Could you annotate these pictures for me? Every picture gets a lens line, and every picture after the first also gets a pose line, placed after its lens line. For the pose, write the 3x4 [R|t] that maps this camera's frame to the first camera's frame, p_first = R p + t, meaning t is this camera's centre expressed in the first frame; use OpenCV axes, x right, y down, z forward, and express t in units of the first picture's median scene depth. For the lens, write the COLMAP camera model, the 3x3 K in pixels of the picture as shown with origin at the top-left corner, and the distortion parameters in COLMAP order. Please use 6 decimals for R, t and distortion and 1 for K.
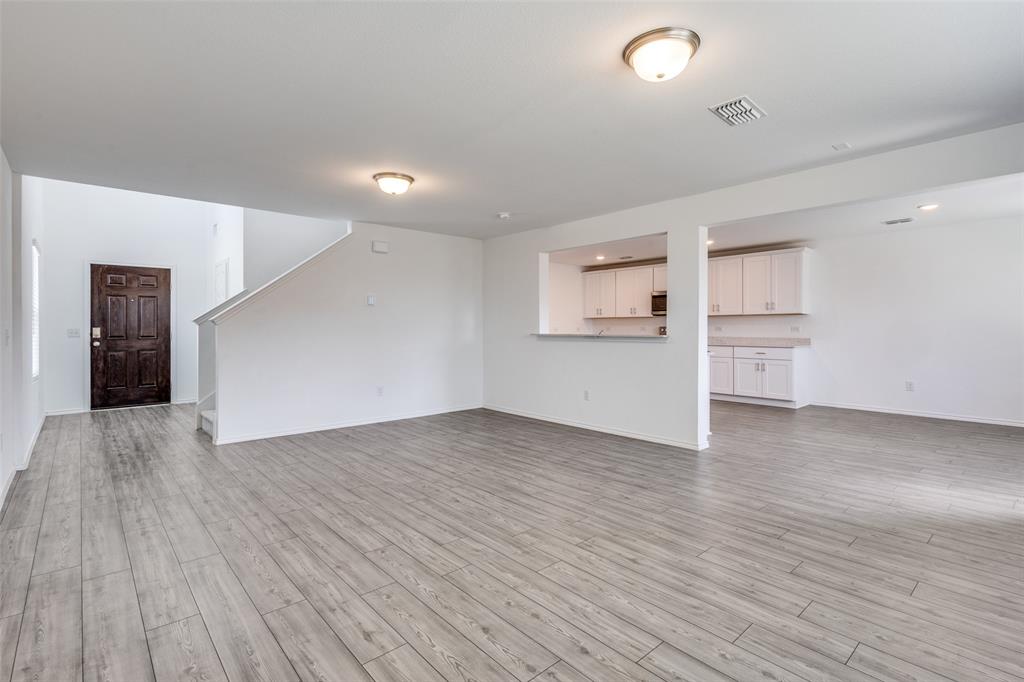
lens RADIAL K [[481.7, 0, 507.4], [0, 481.7, 326.8], [0, 0, 1]] dist [0.011789, -0.001523]
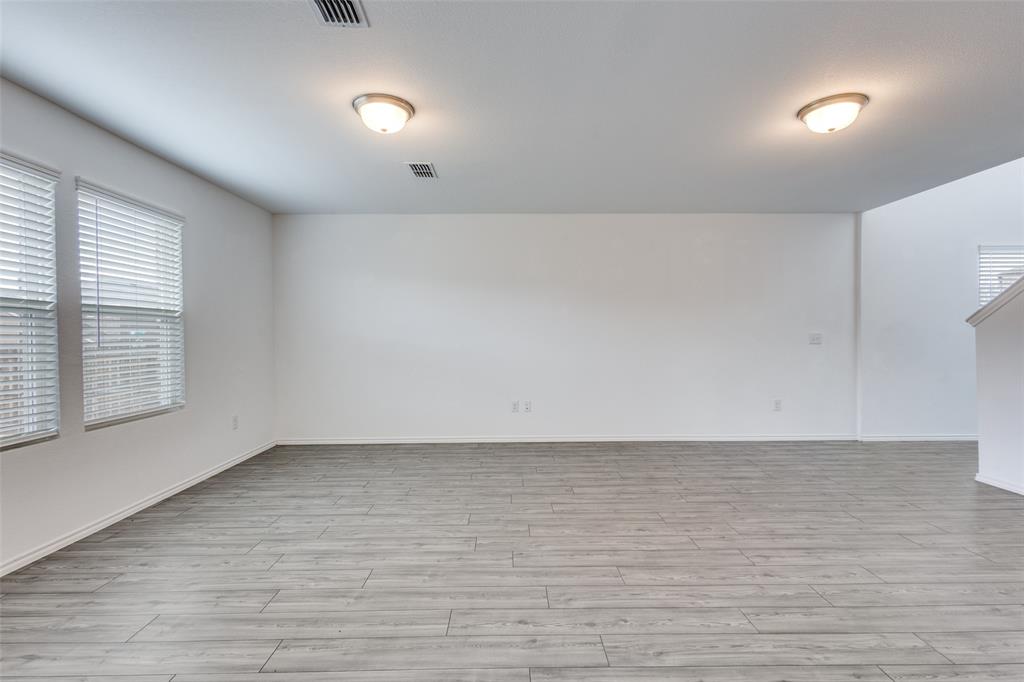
lens RADIAL K [[481.7, 0, 517.4], [0, 481.7, 342.4], [0, 0, 1]] dist [0.011789, -0.001523]
pose [[-0.644066, 0.018973, -0.764734, 0.682277], [0.007337, 0.999800, 0.018625, 0.000802], [0.764934, 0.006385, -0.644077, 1.341544]]
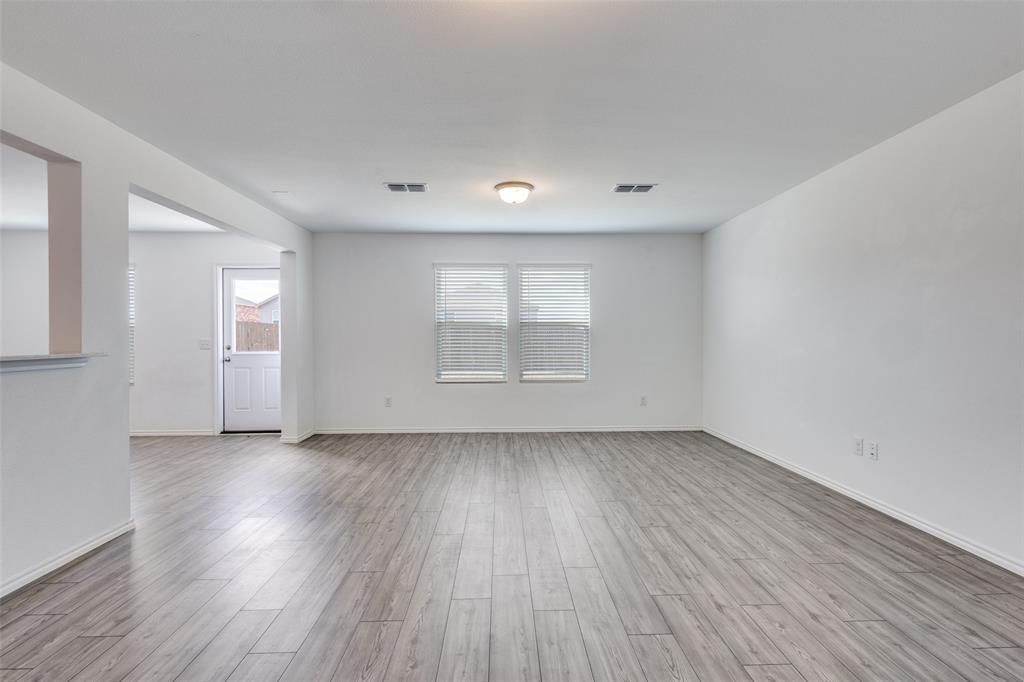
lens RADIAL K [[481.7, 0, 507.8], [0, 481.7, 337.9], [0, 0, 1]] dist [0.011789, -0.001523]
pose [[-0.764958, 0.004158, 0.644067, -0.563162], [0.004468, 0.999989, -0.001150, 0.002459], [-0.644065, 0.001998, -0.764968, 1.595657]]
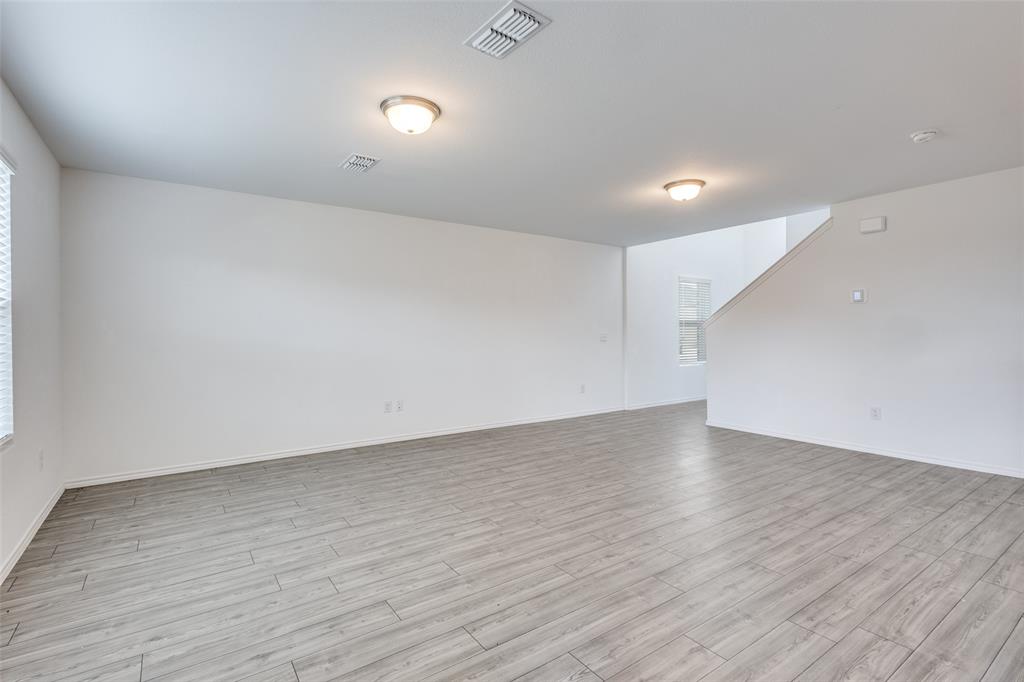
lens RADIAL K [[481.7, 0, 513.3], [0, 481.7, 337.6], [0, 0, 1]] dist [0.011789, -0.001523]
pose [[-0.104055, 0.010290, -0.994518, 0.992763], [0.009099, 0.999914, 0.009393, 0.001915], [0.994530, -0.008072, -0.104140, 0.908997]]
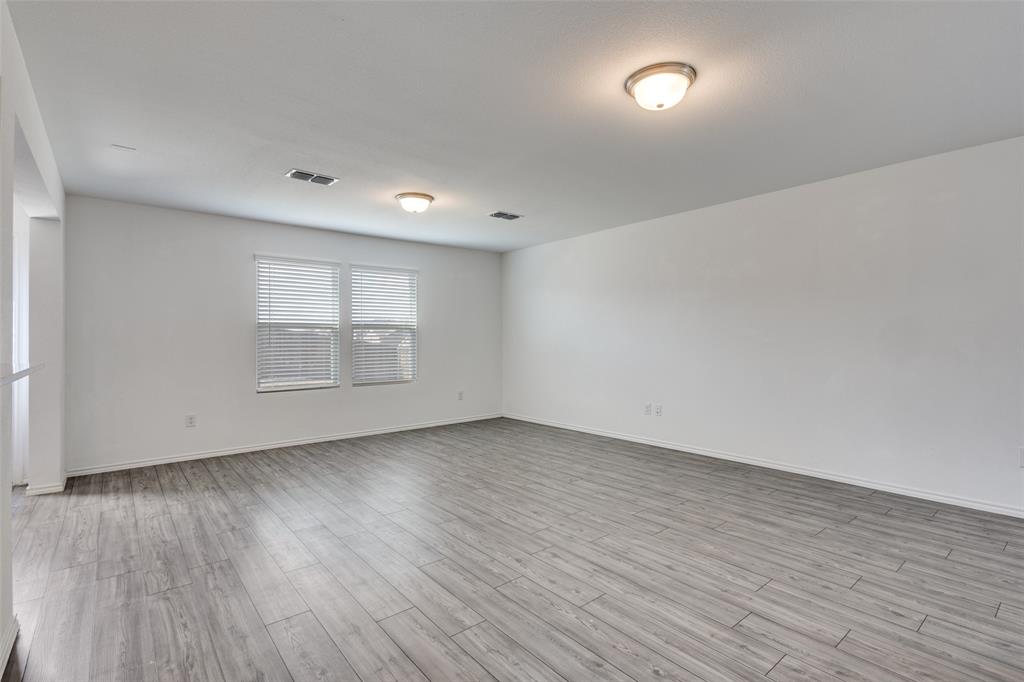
lens RADIAL K [[481.7, 0, 513.9], [0, 481.7, 341.8], [0, 0, 1]] dist [0.011789, -0.001523]
pose [[-0.999606, 0.008245, 0.026815, -0.086491], [0.008333, 0.999960, 0.003191, 0.004849], [-0.026788, 0.003414, -0.999635, 1.922900]]
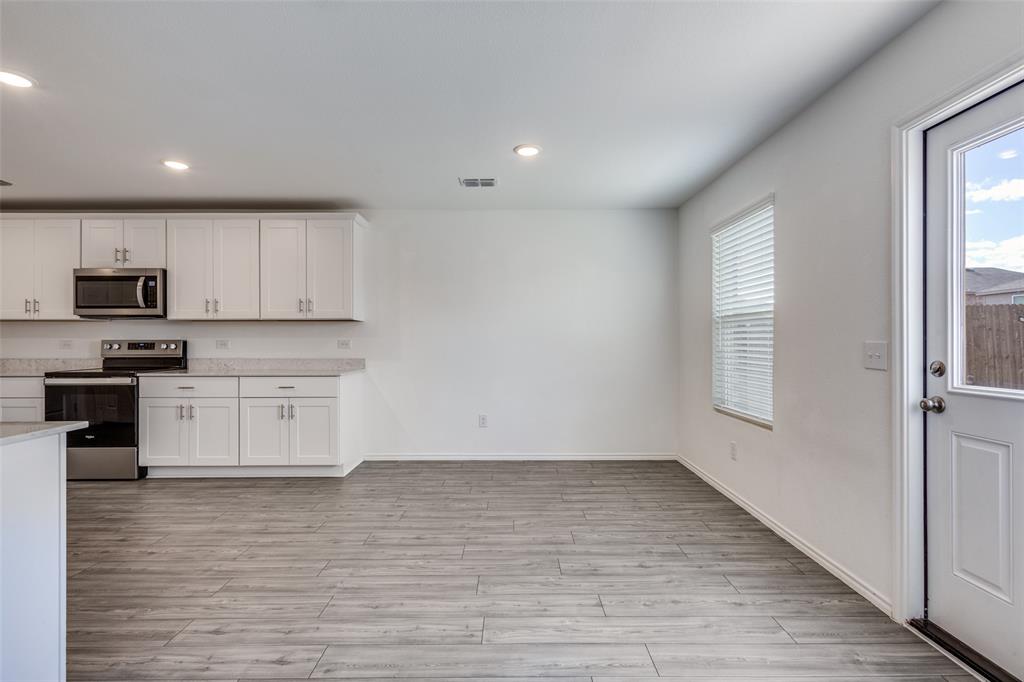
lens RADIAL K [[481.7, 0, 515.9], [0, 481.7, 339.7], [0, 0, 1]] dist [0.011789, -0.001523]
pose [[0.655201, 0.001327, 0.755453, 0.580711], [-0.001457, 0.999999, -0.000494, -0.002662], [-0.755453, -0.000777, 0.655202, 0.909787]]
